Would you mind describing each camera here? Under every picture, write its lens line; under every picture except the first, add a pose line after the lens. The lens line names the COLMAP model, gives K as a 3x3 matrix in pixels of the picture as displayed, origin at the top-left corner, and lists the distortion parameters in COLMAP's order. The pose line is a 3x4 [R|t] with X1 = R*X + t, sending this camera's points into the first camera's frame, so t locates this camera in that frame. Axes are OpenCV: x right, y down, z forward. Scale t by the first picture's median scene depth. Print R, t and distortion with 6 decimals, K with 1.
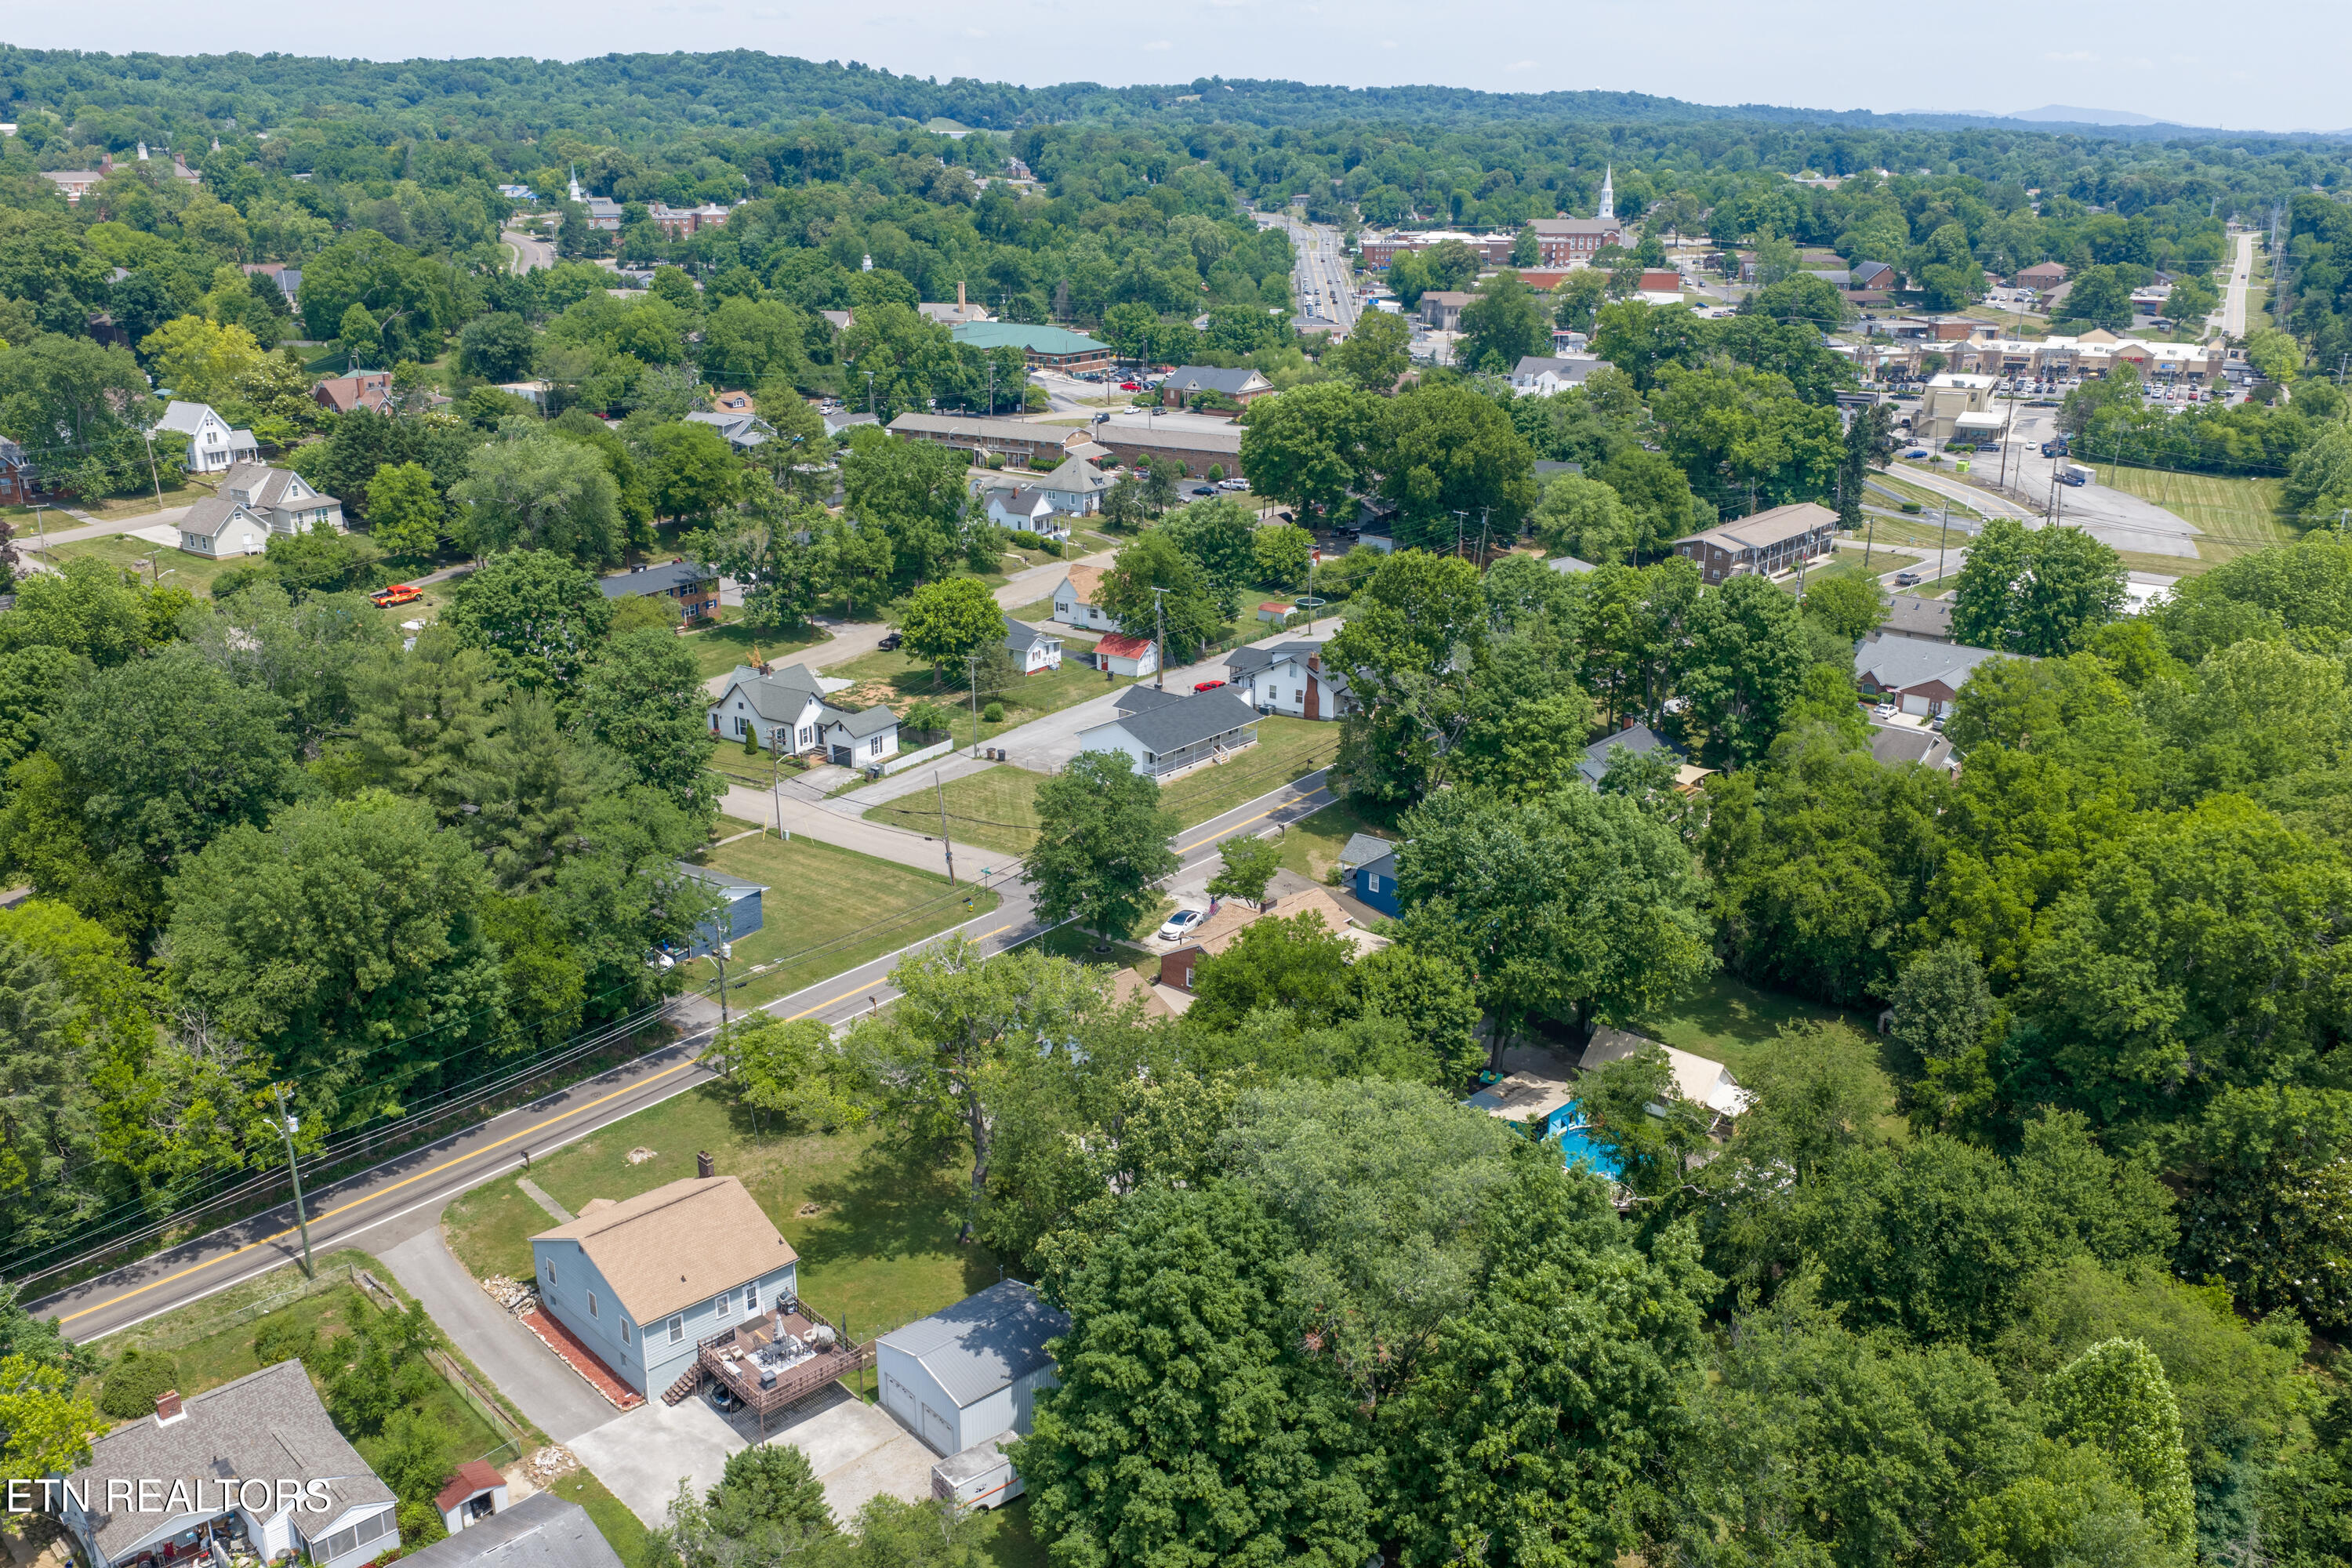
lens RADIAL K [[1952.6, 0, 1173.2], [0, 1952.6, 789.0], [0, 0, 1]] dist [0.013675, -0.018449]
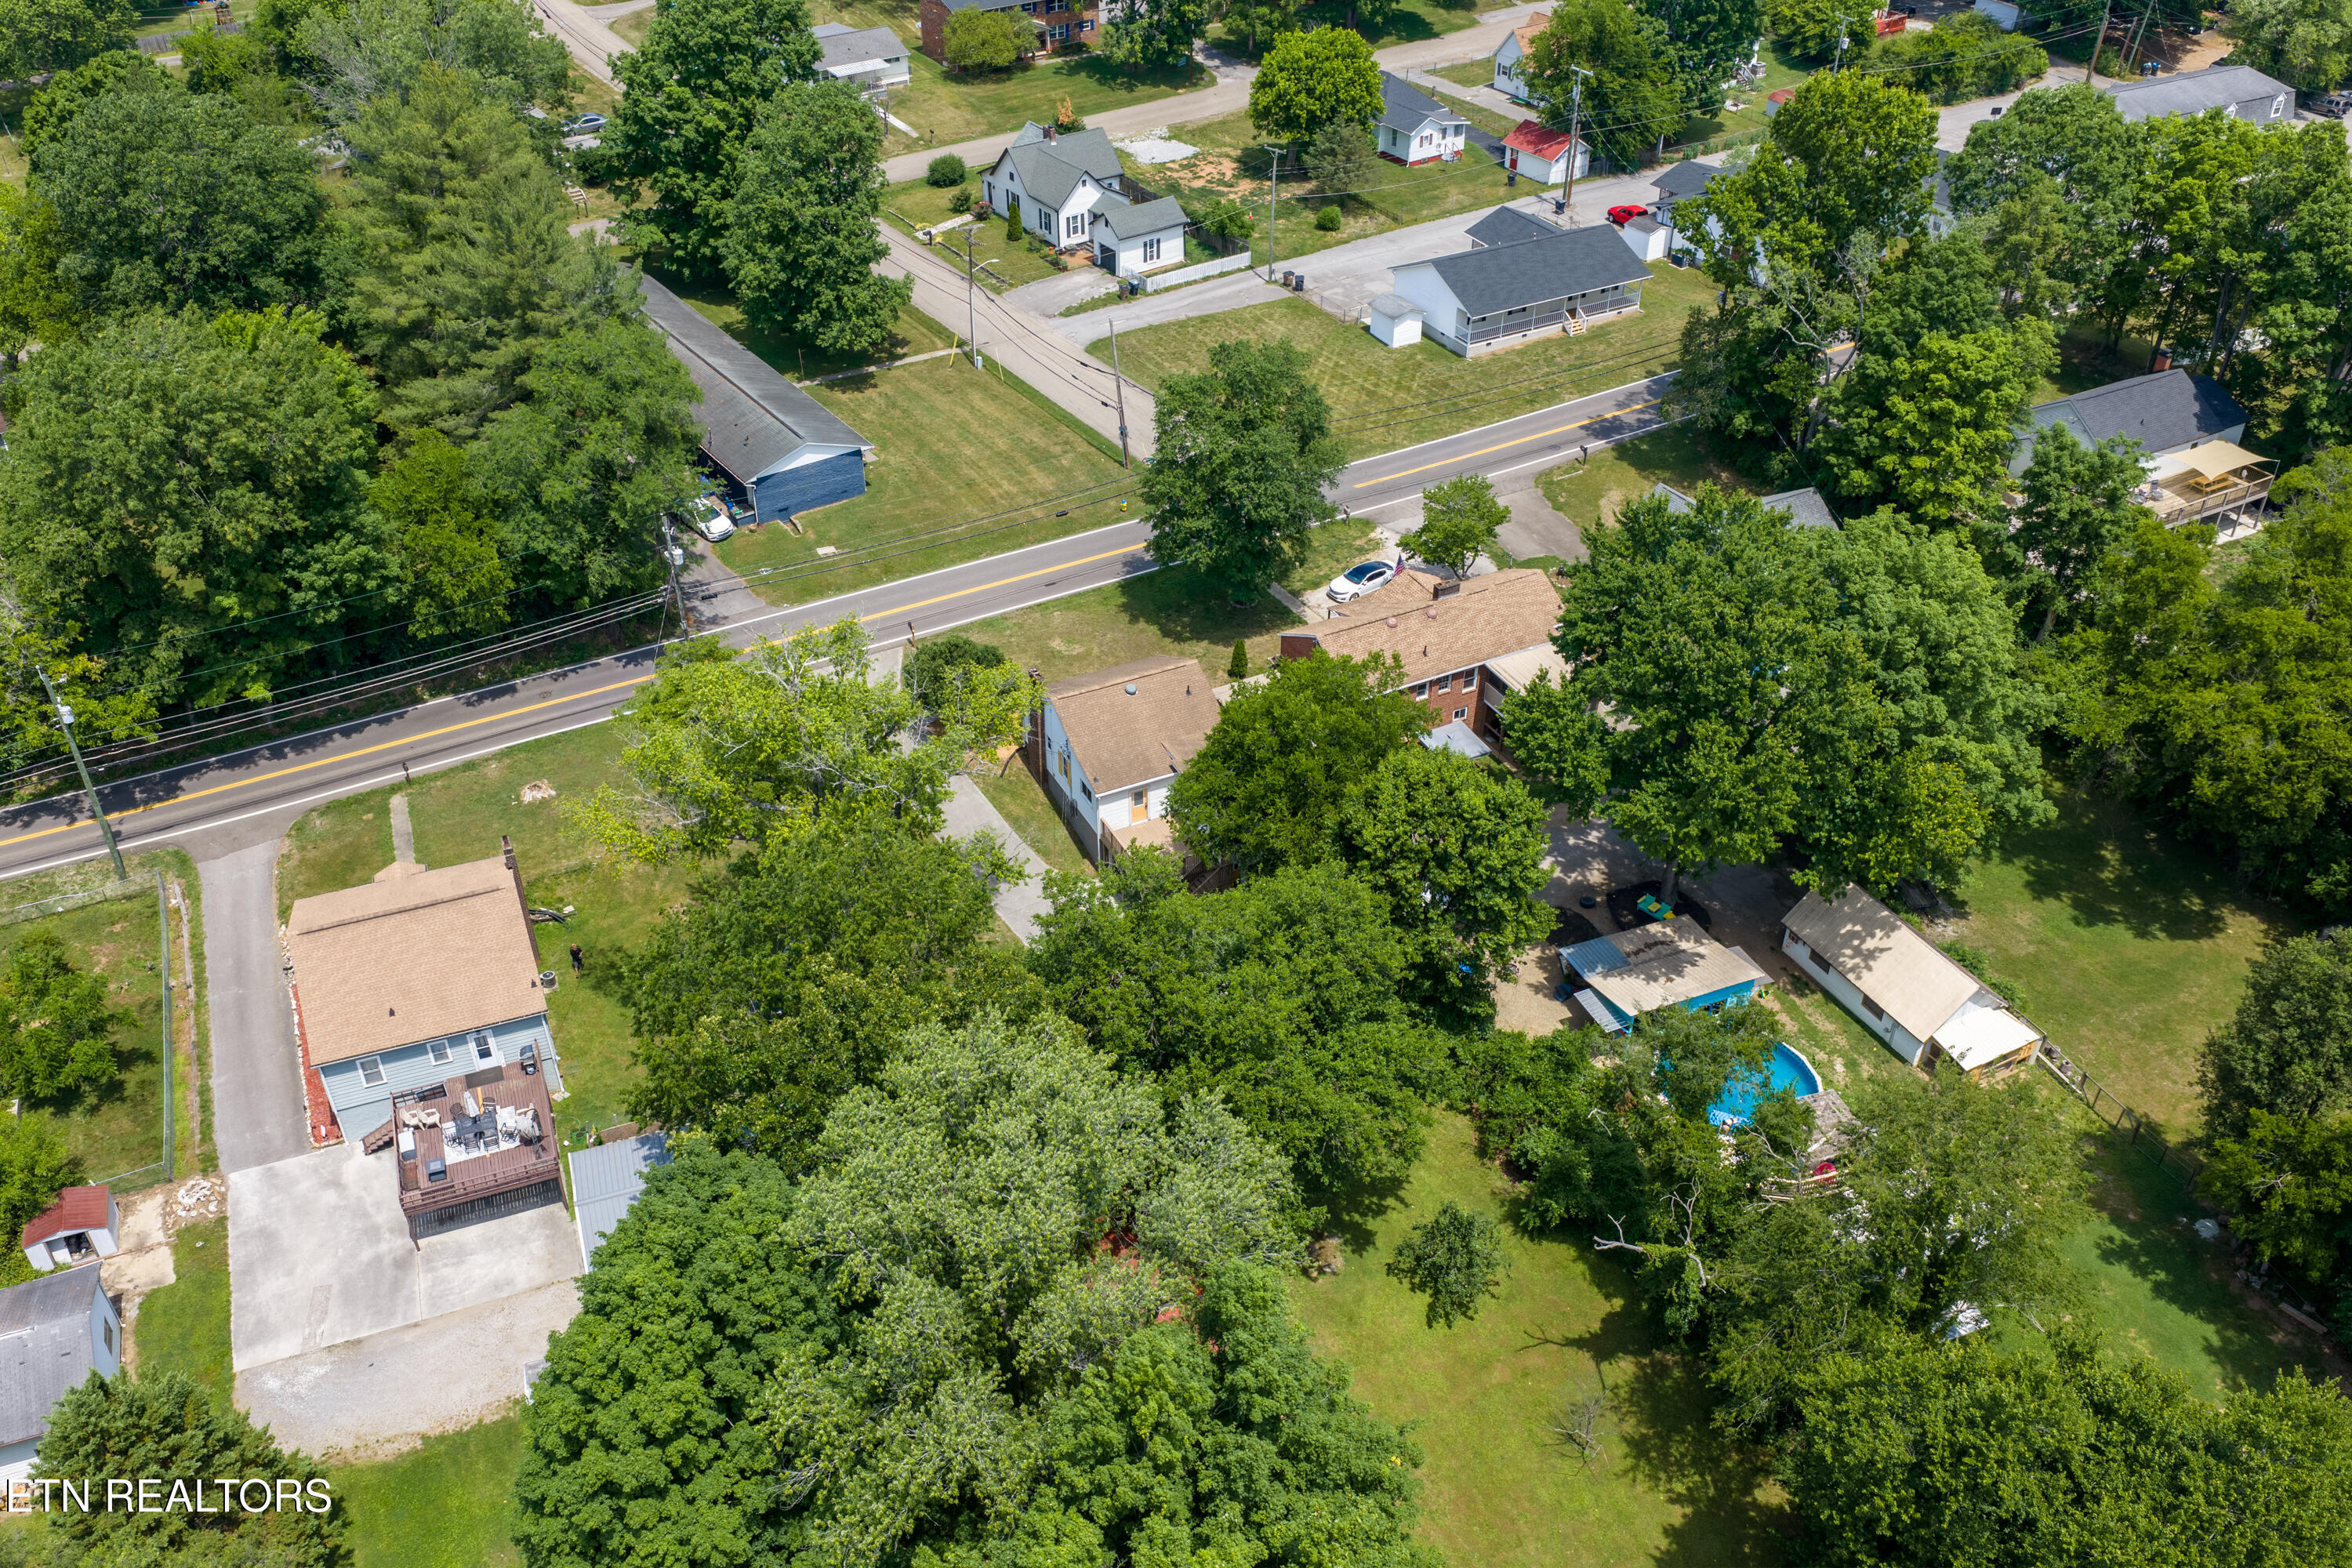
lens RADIAL K [[1952.6, 0, 1181.5], [0, 1952.6, 782.2], [0, 0, 1]] dist [0.013675, -0.018449]
pose [[0.930074, 0.213223, -0.299162, 0.162387], [-0.115188, 0.942524, 0.313657, -0.076807], [0.348846, -0.257265, 0.901178, 0.245526]]
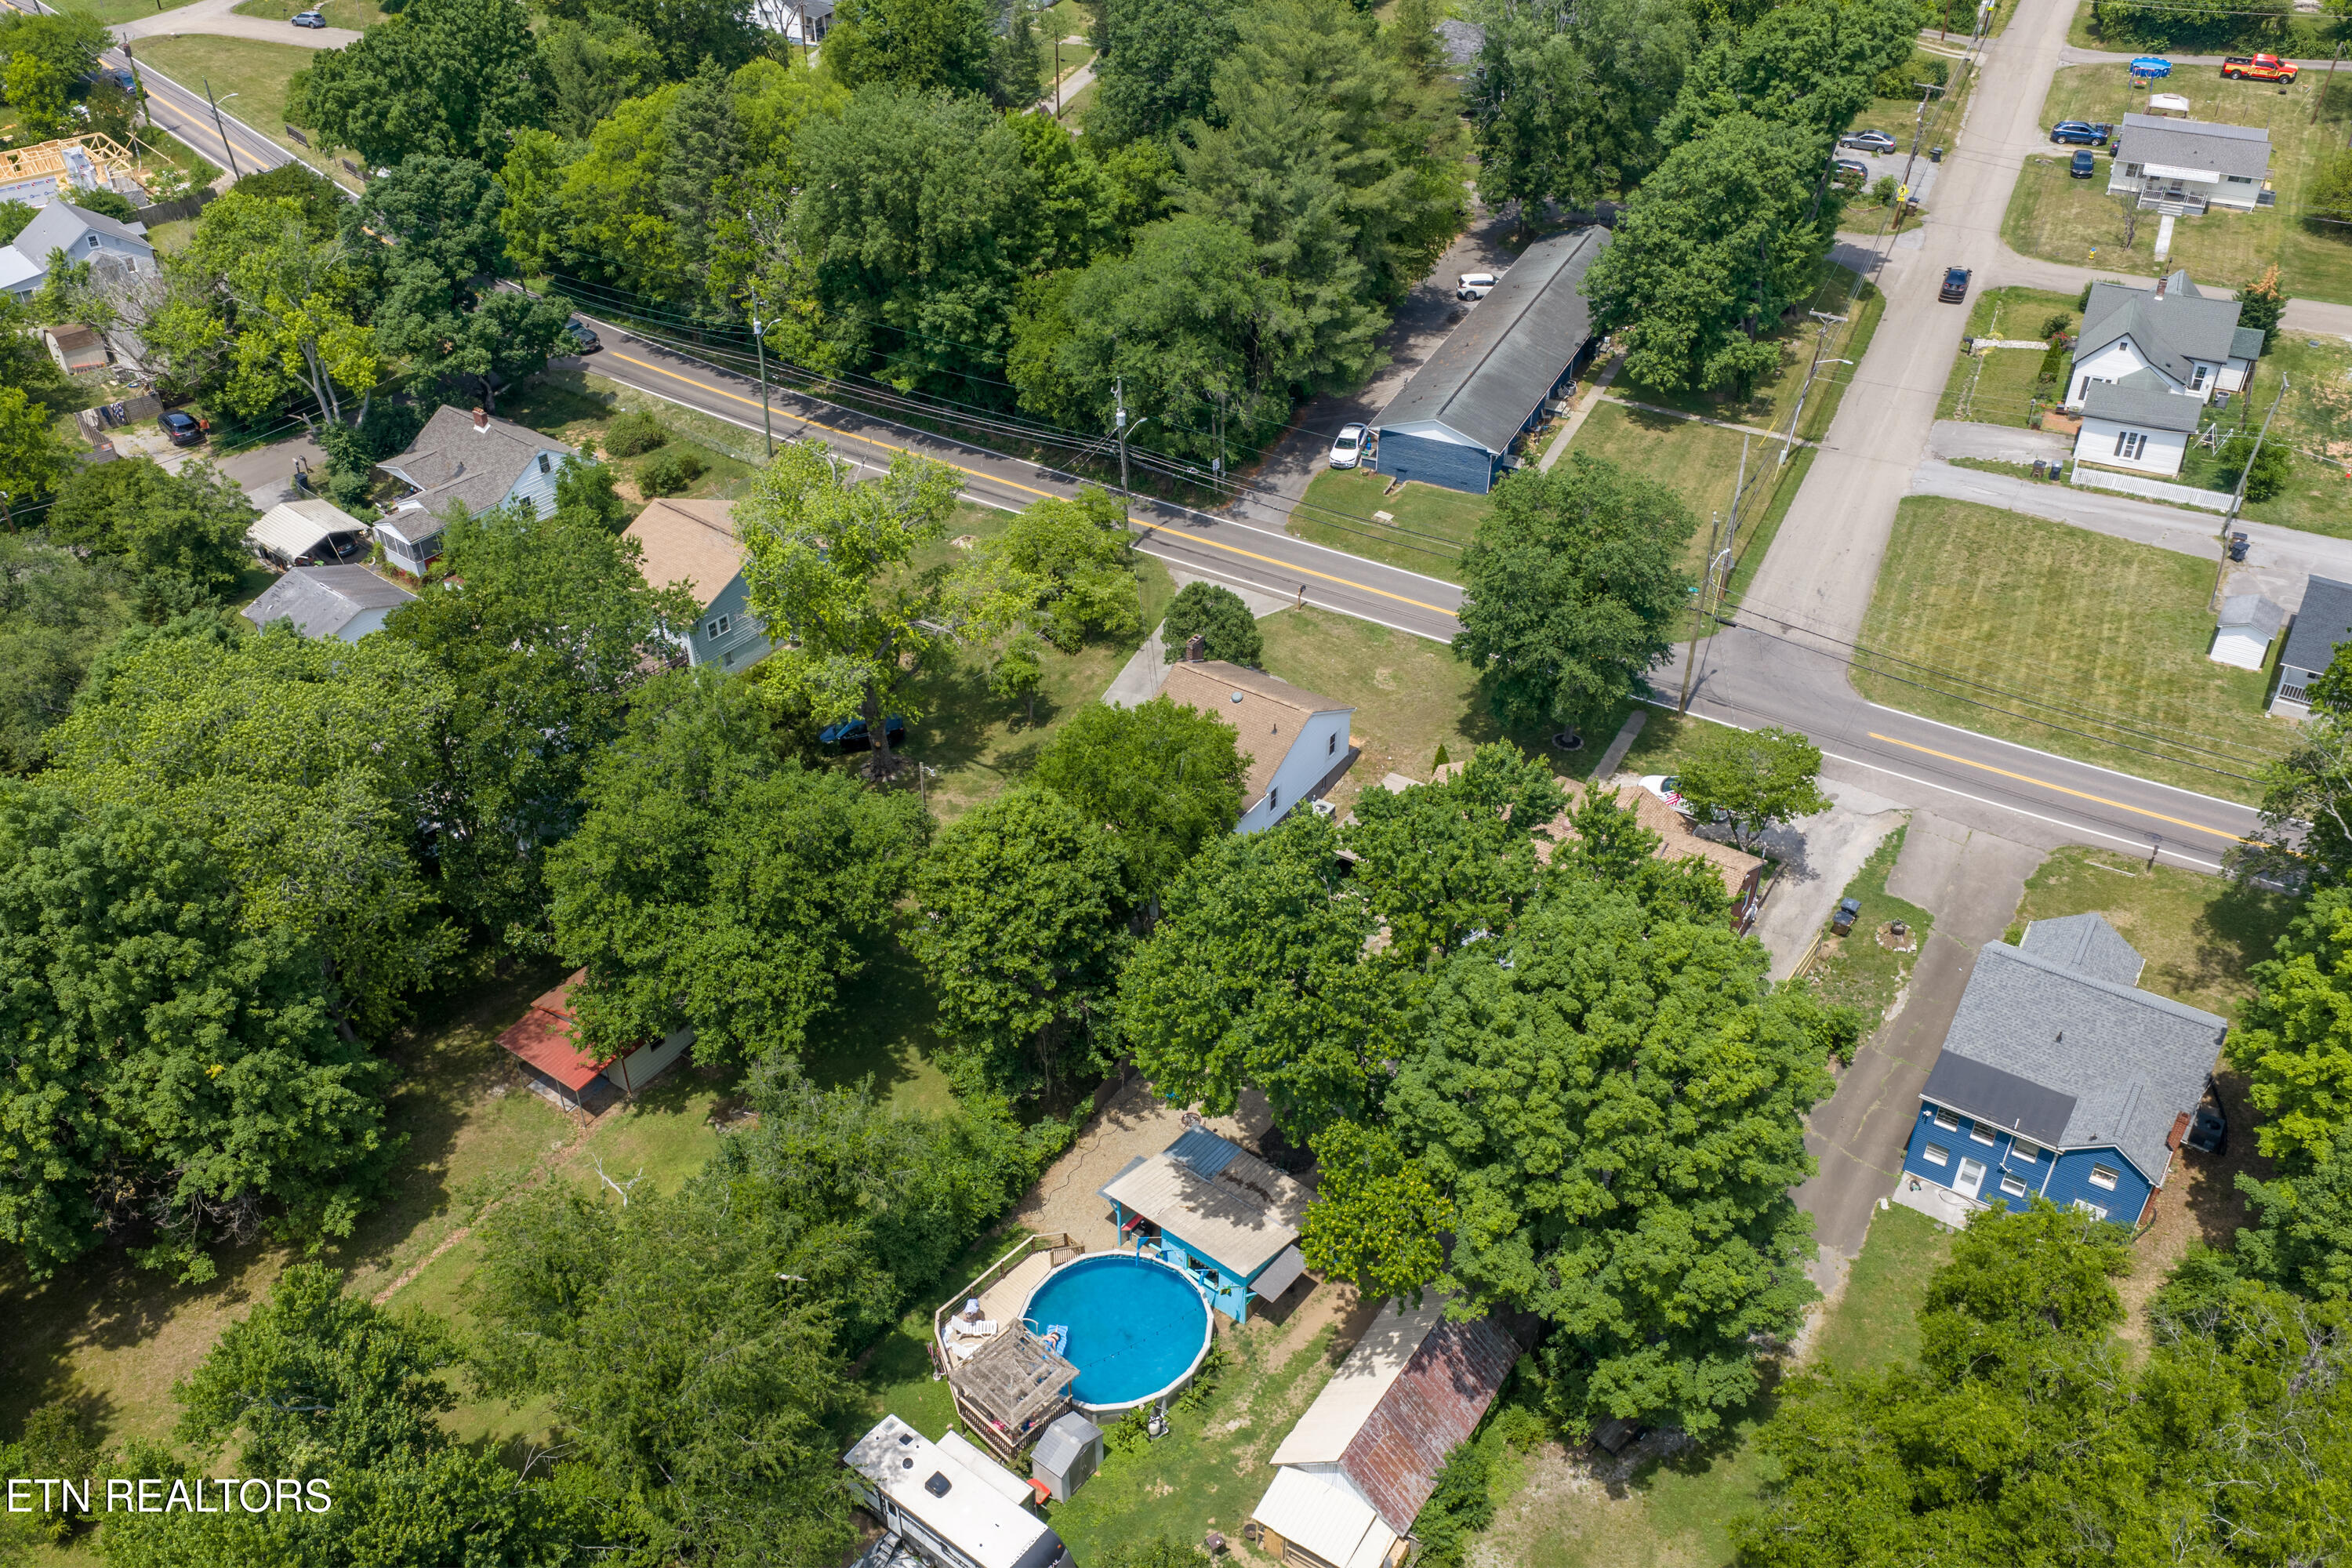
lens RADIAL K [[1952.6, 0, 1168.1], [0, 1952.6, 785.9], [0, 0, 1]] dist [0.013675, -0.018449]
pose [[0.122678, 0.570575, -0.812031, 0.442743], [-0.309077, 0.799486, 0.515066, -0.185127], [0.943092, 0.187793, 0.274431, 0.597897]]
